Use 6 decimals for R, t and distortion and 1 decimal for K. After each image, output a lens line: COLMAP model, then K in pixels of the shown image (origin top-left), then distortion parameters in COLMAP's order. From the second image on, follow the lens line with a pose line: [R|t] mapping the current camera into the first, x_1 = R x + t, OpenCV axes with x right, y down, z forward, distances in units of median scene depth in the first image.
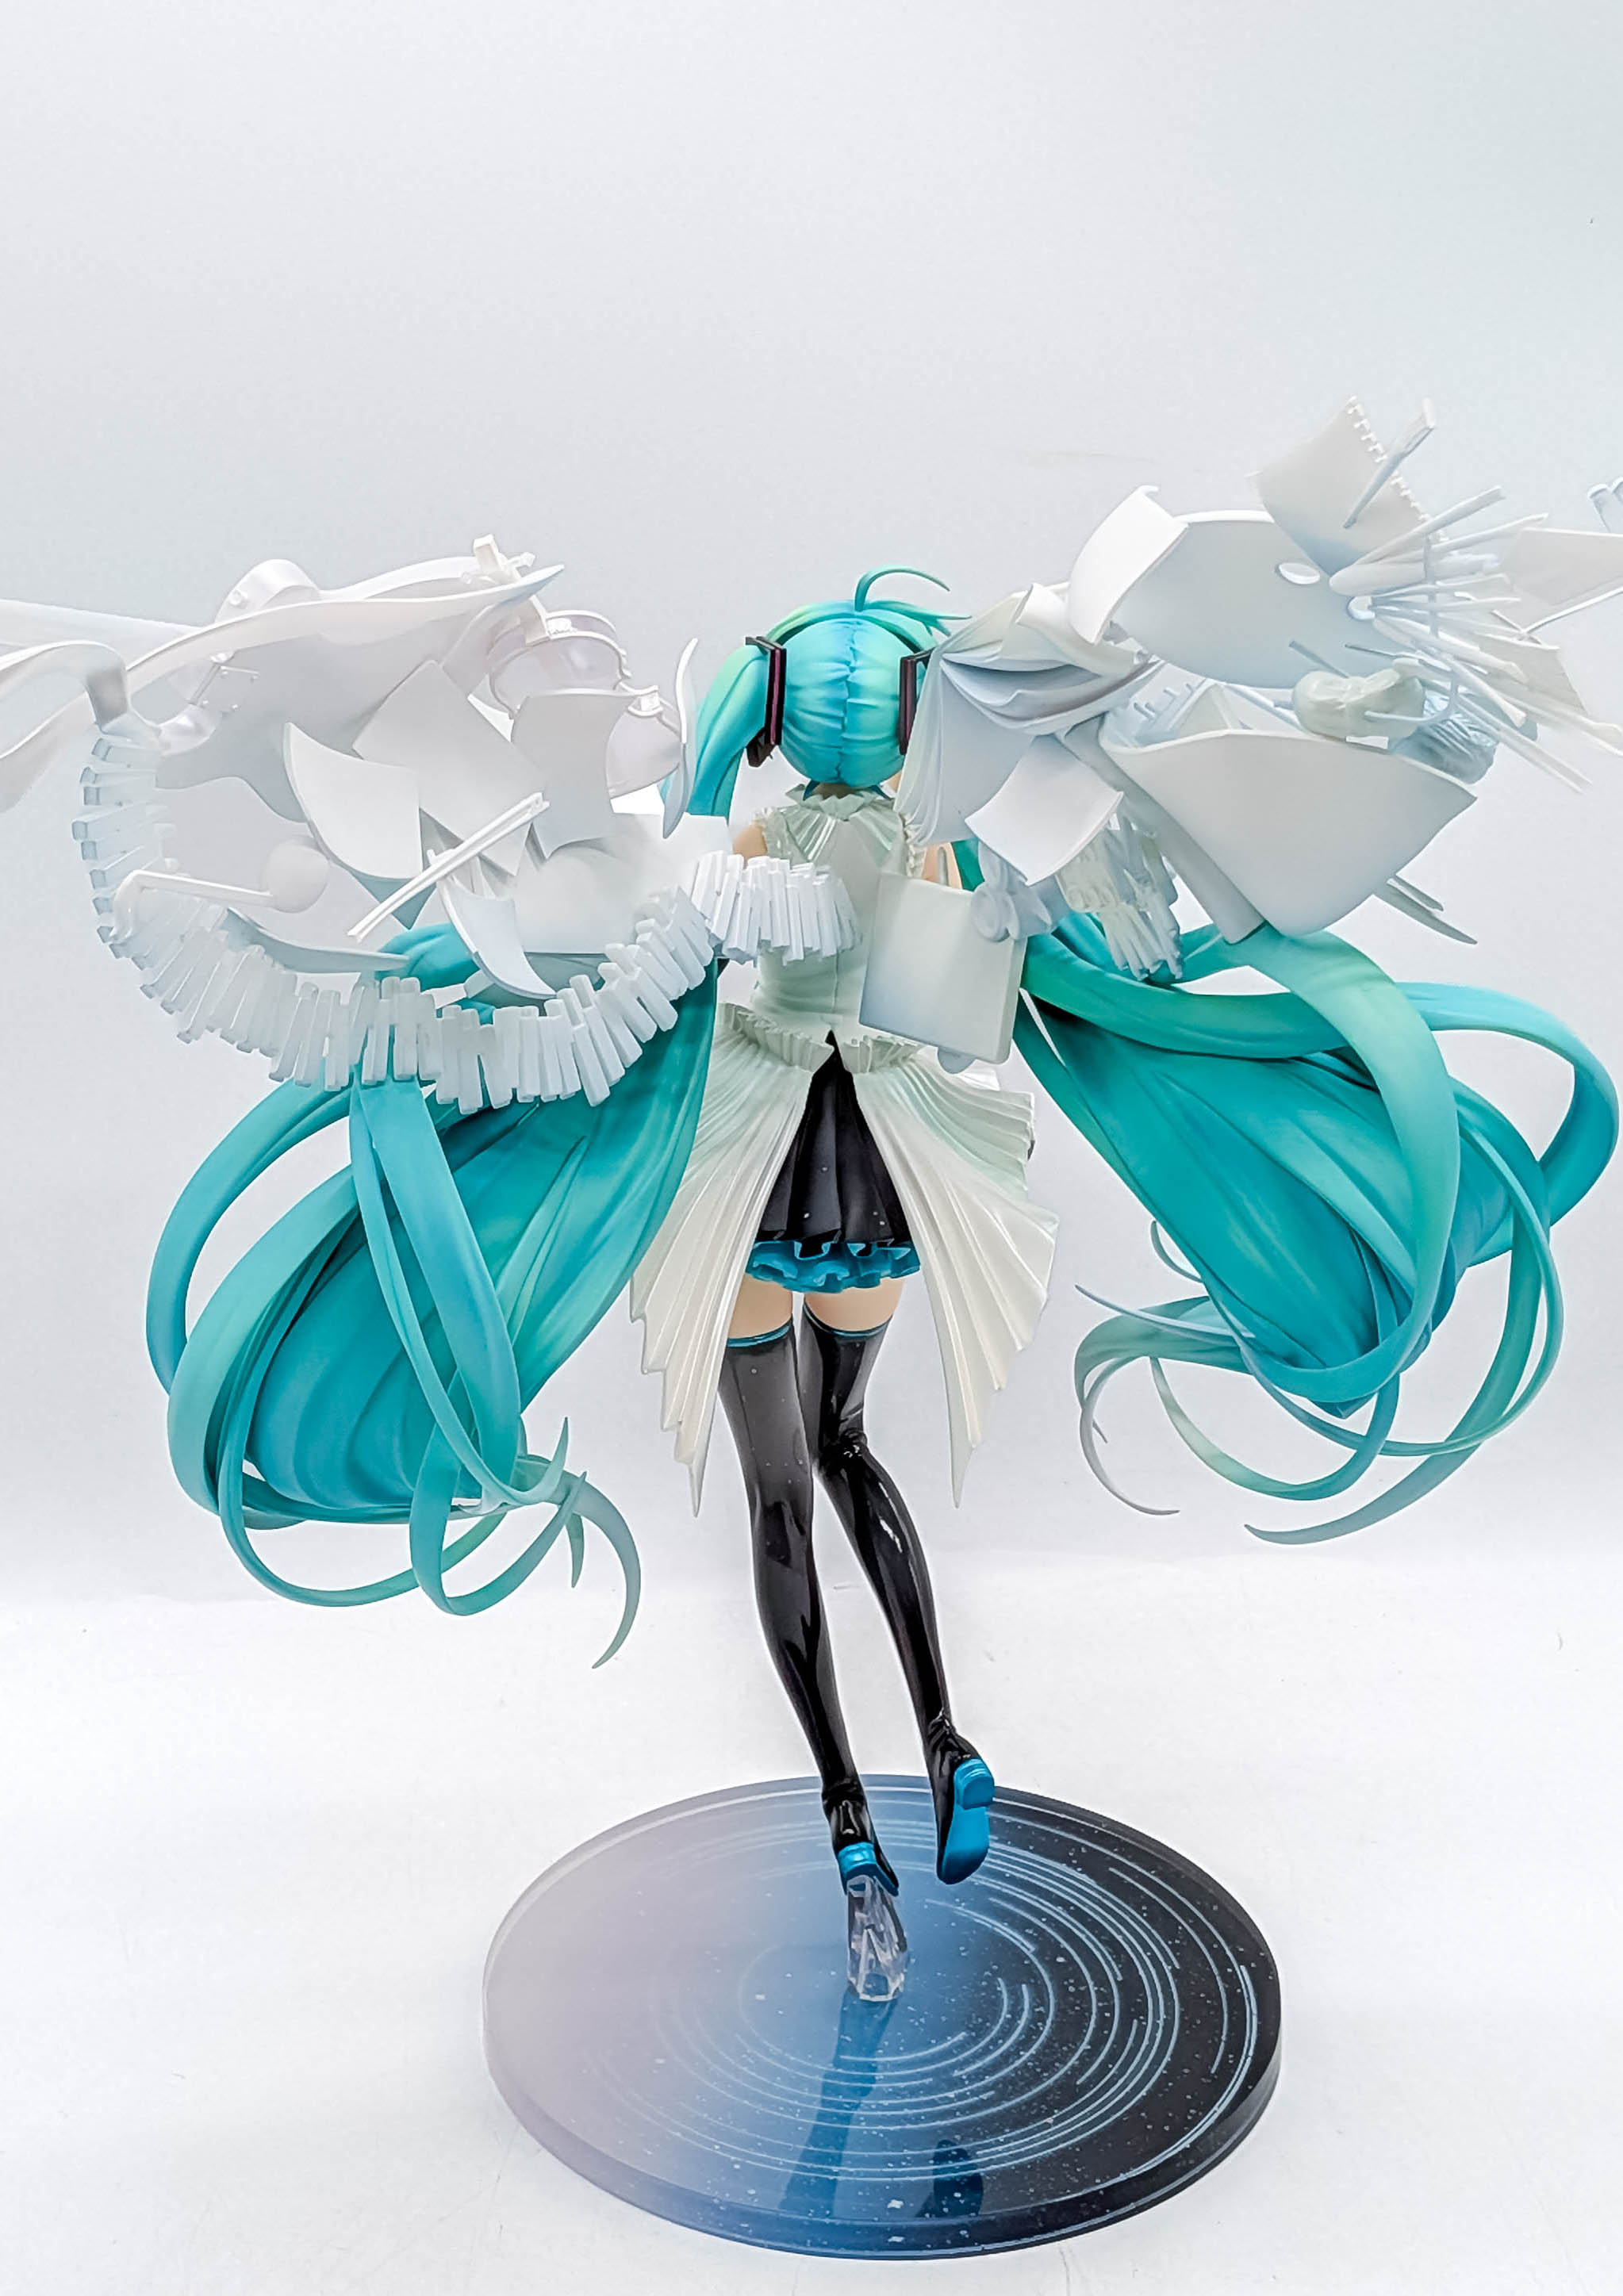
lens RADIAL K [[4753.0, 0, 680.1], [0, 4753.0, 1098.5], [0, 0, 1]] dist [0.171146, 0.000000]
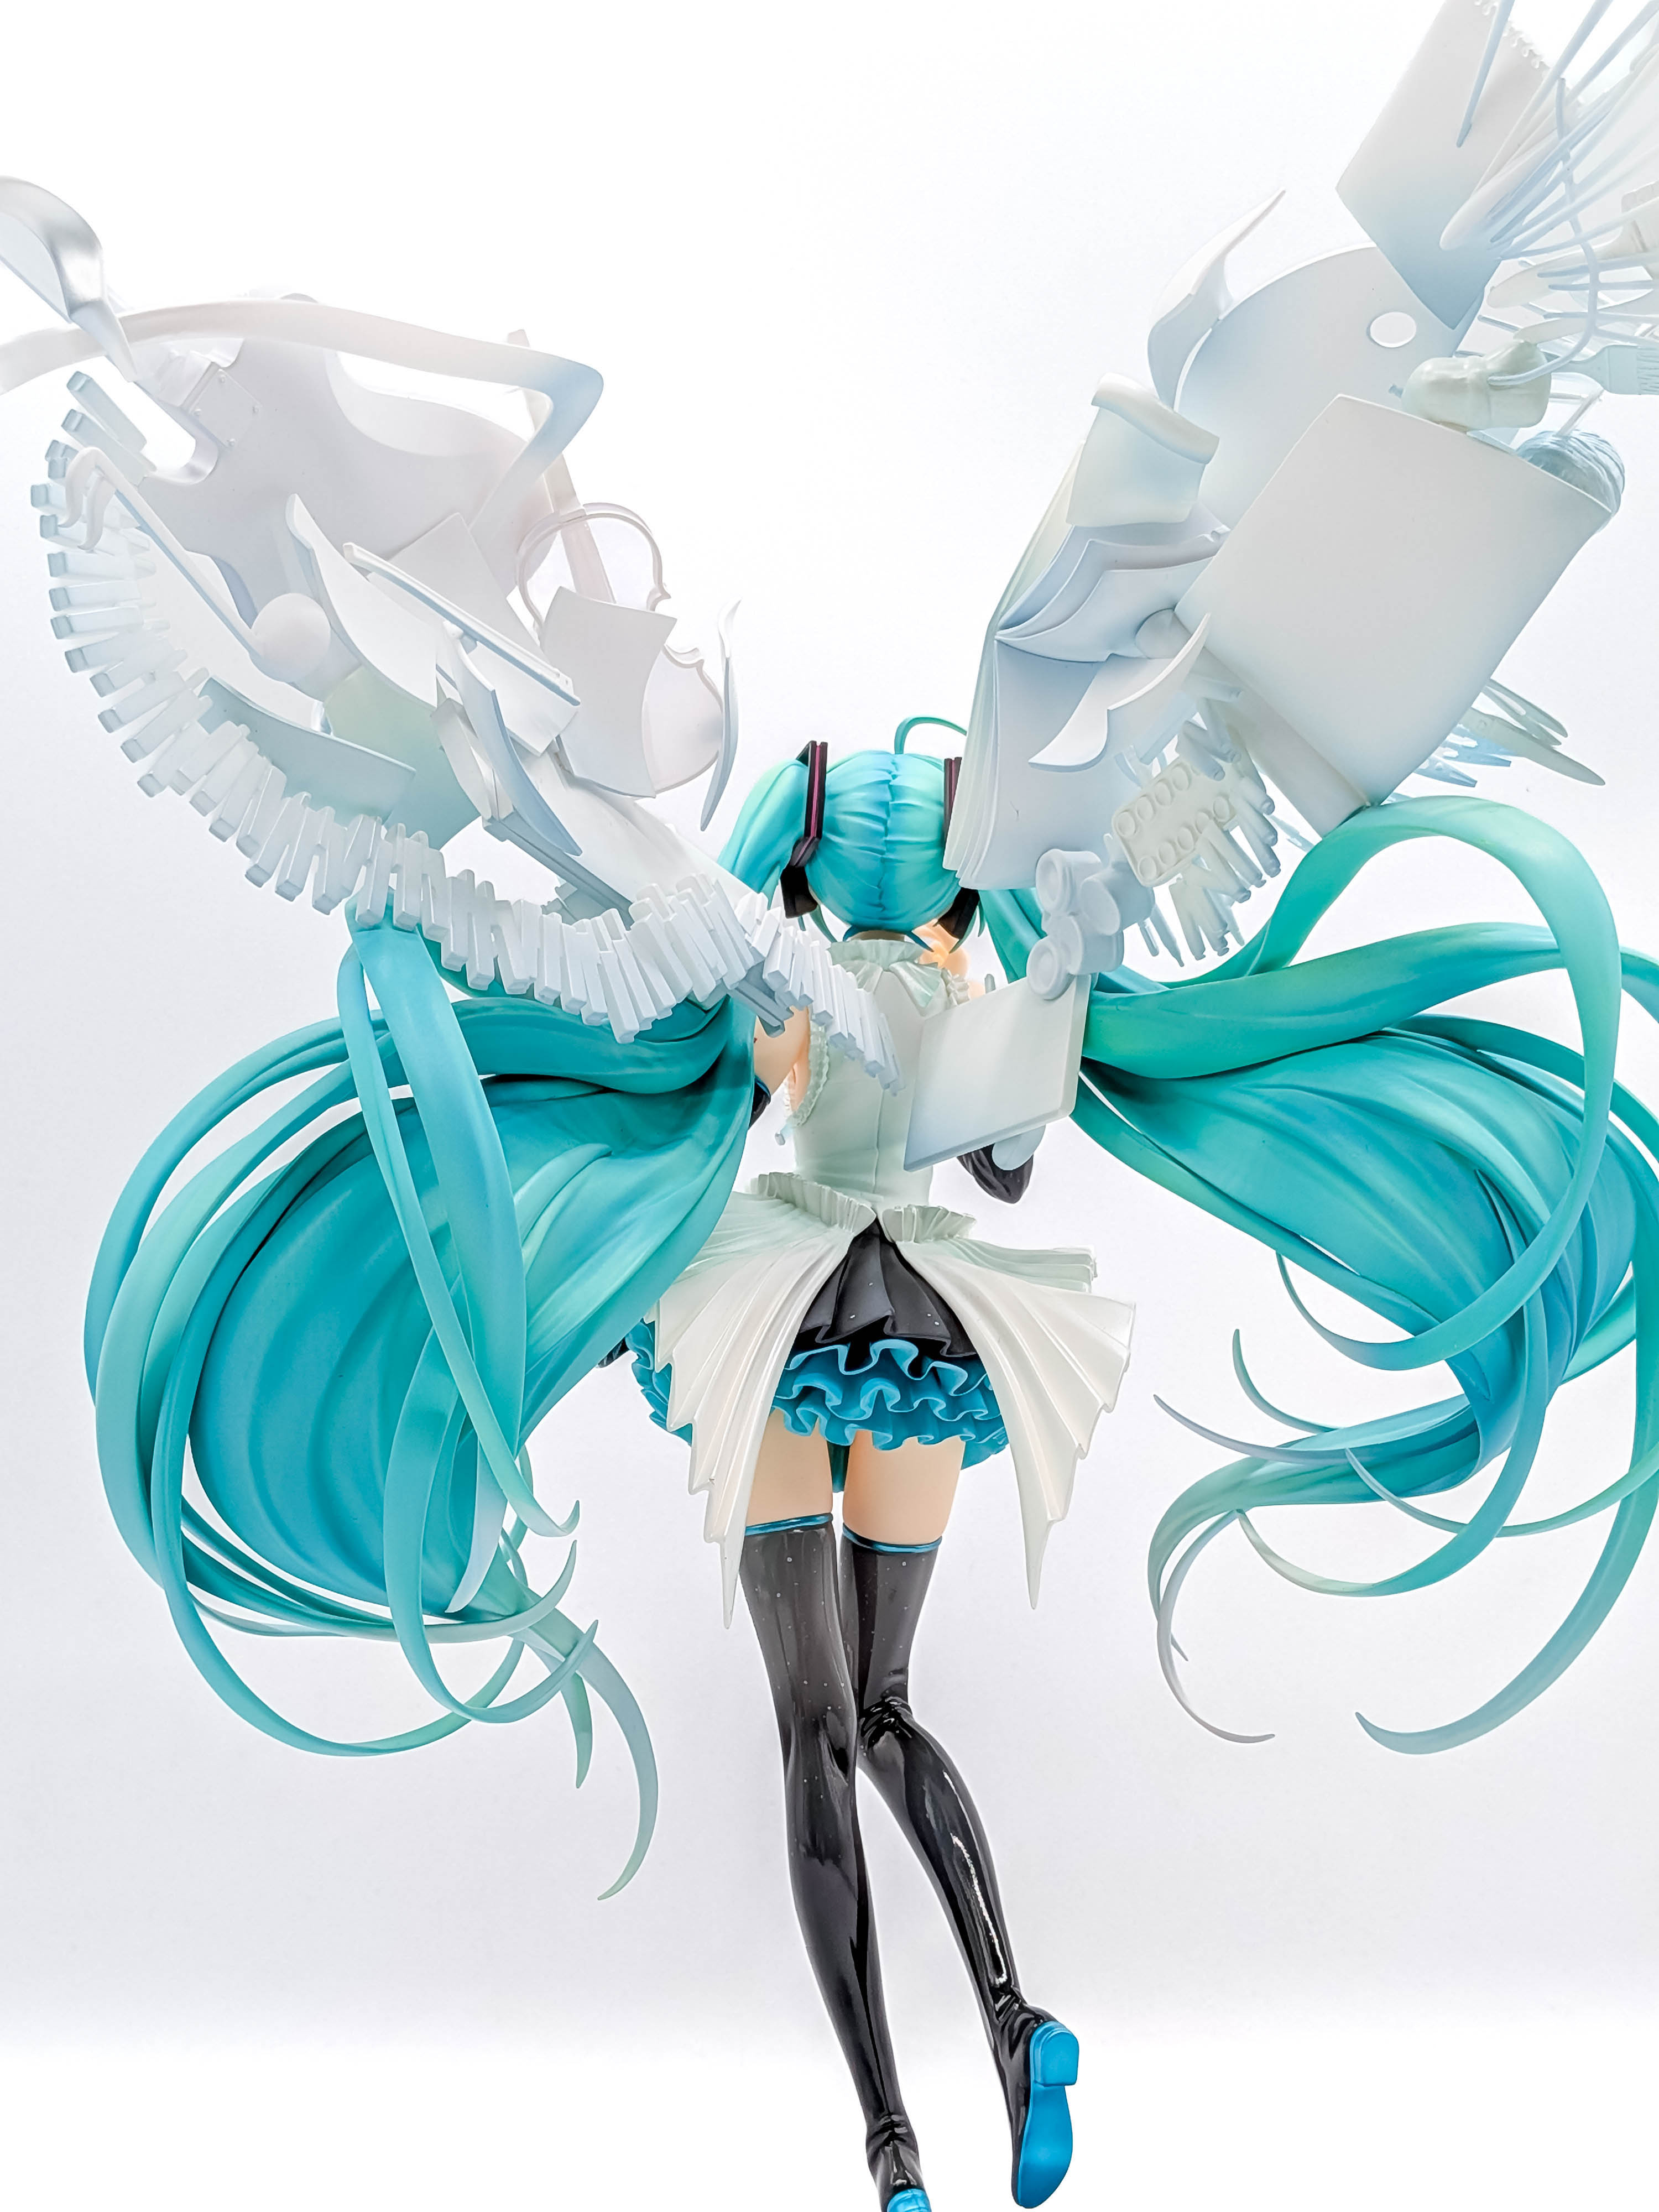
lens RADIAL K [[3262.3, 0, 878.3], [0, 3262.3, 1126.2], [0, 0, 1]] dist [0.090894, 0.000000]
pose [[0.997921, 0.015887, 0.062464, -0.007717], [0.015492, 0.881614, -0.471717, 0.289804], [-0.062563, 0.471704, 0.879535, 0.451657]]
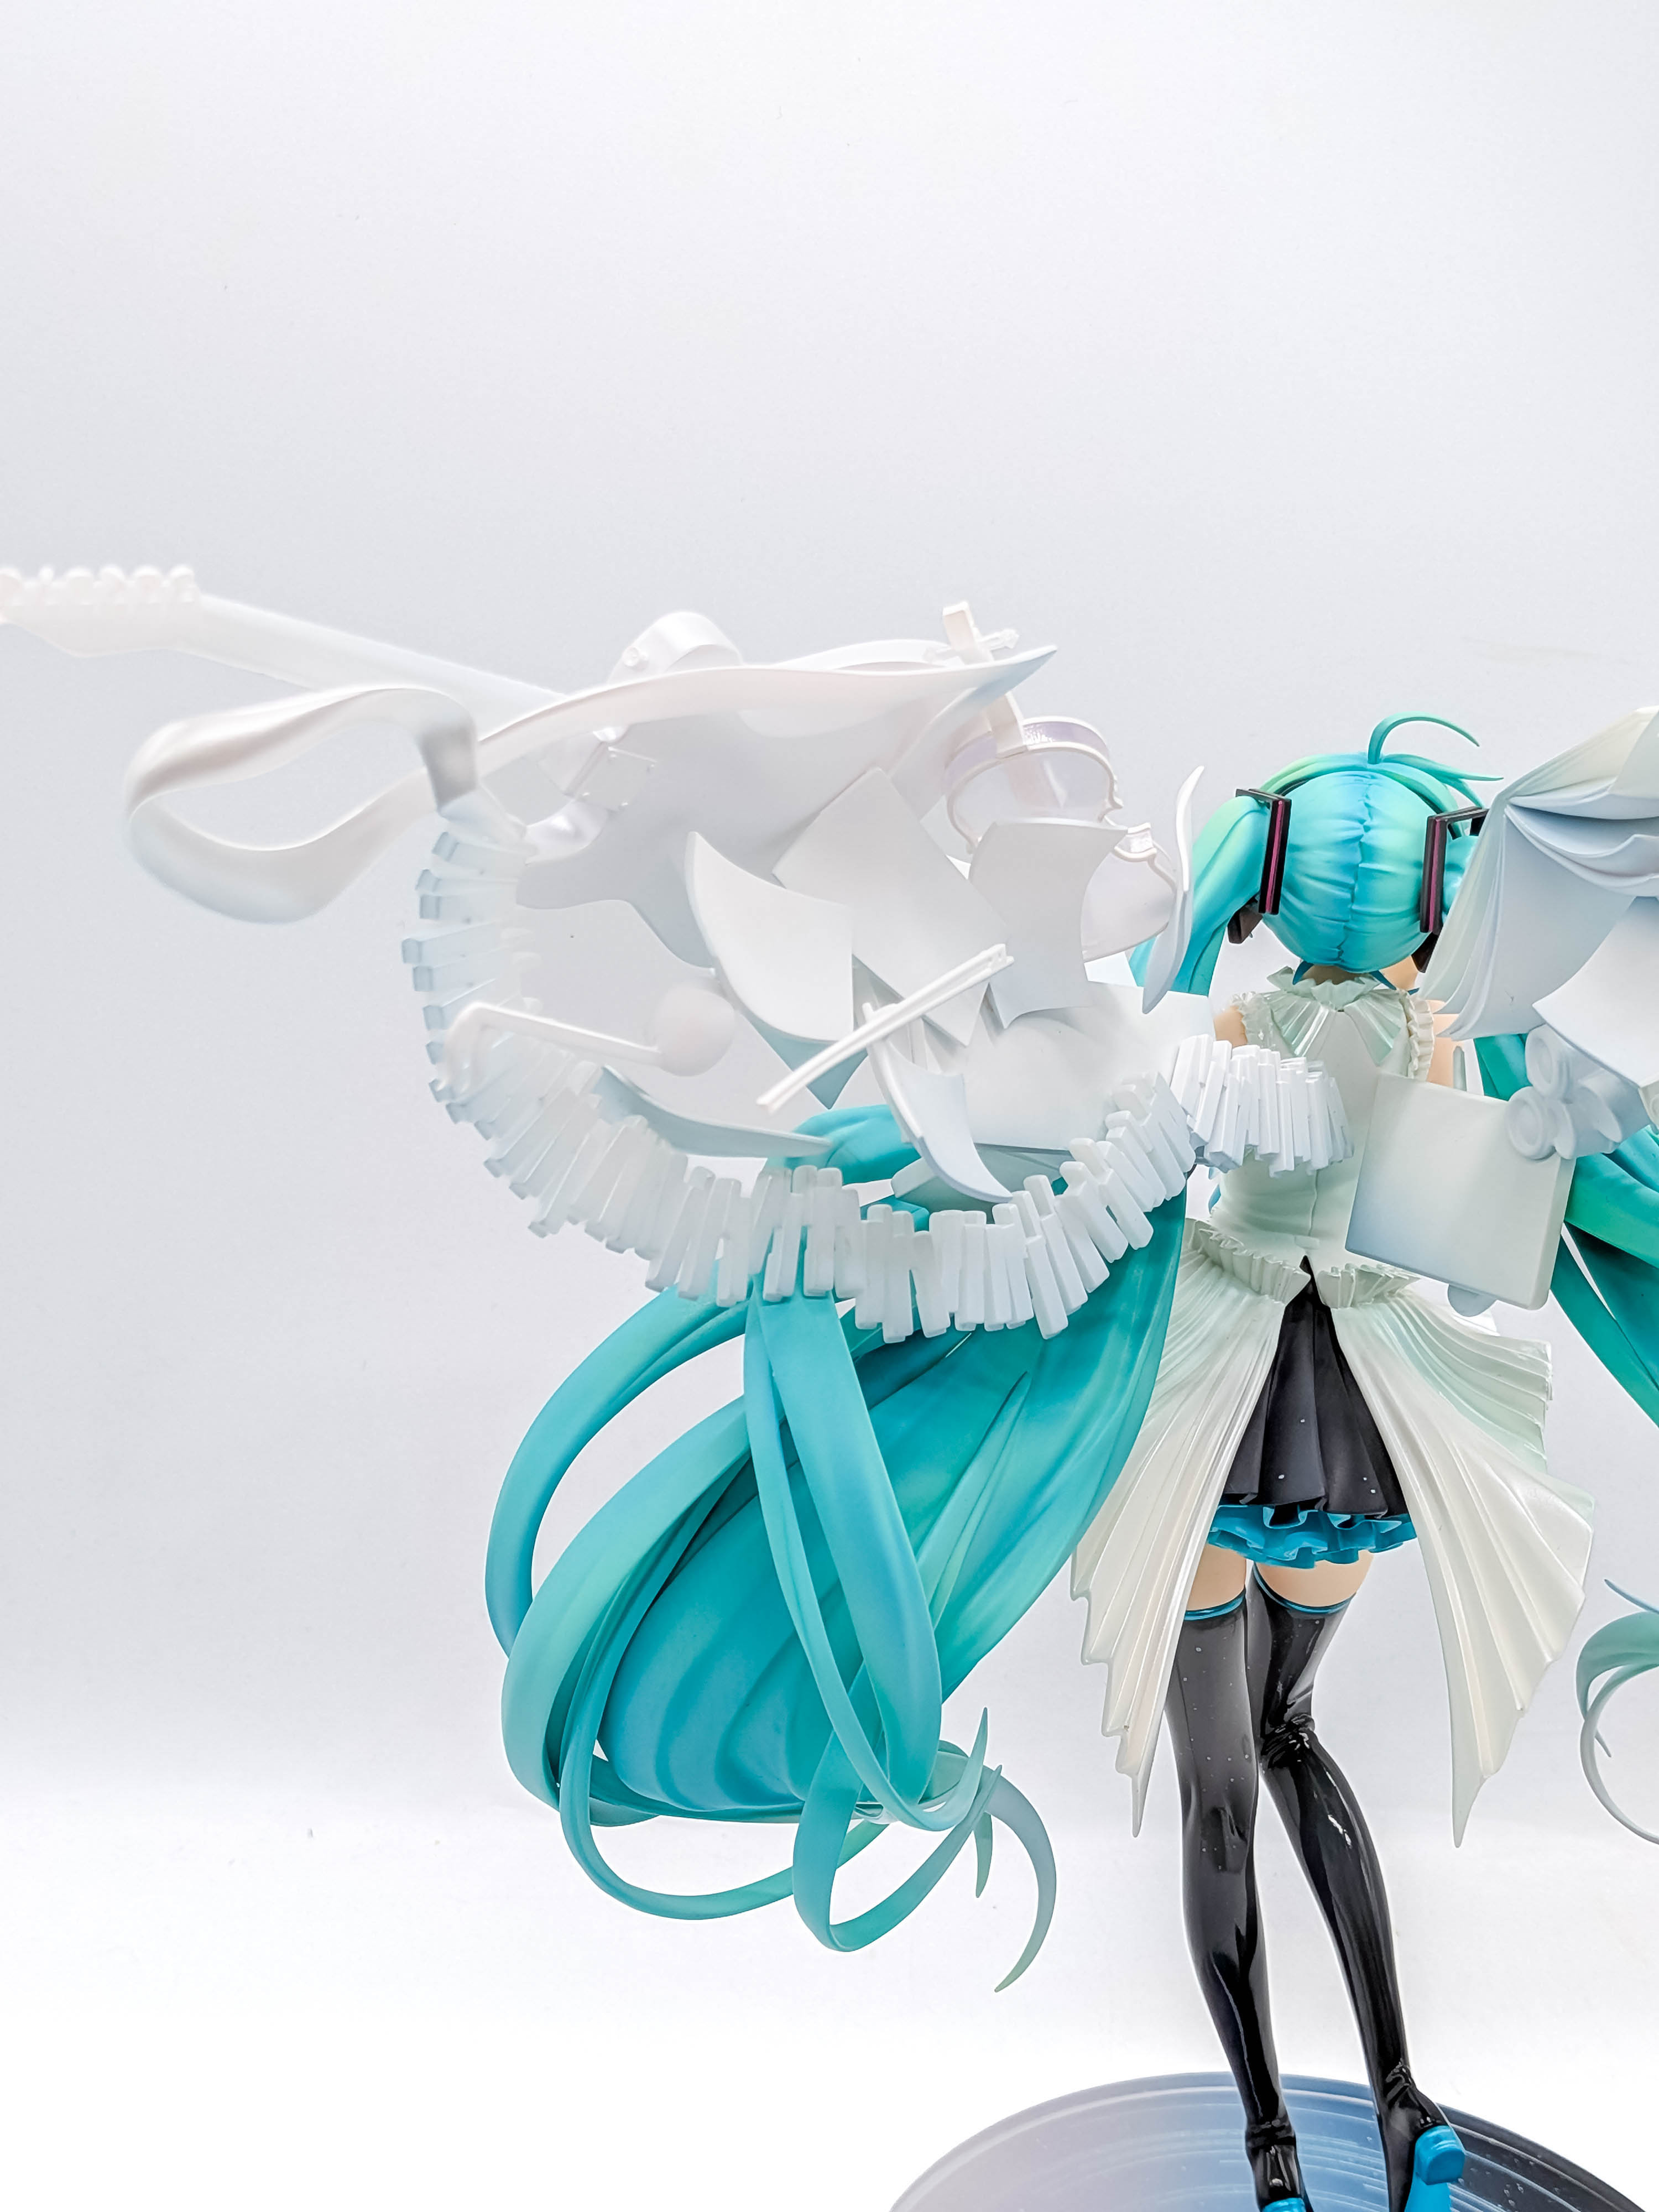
lens RADIAL K [[3262.3, 0, 794.3], [0, 3262.3, 1055.0], [0, 0, 1]] dist [0.090894, 0.000000]
pose [[0.997365, 0.046365, -0.055803, -0.030910], [-0.049955, 0.996649, -0.064765, -0.007961], [0.052613, 0.067382, 0.996339, 0.425458]]
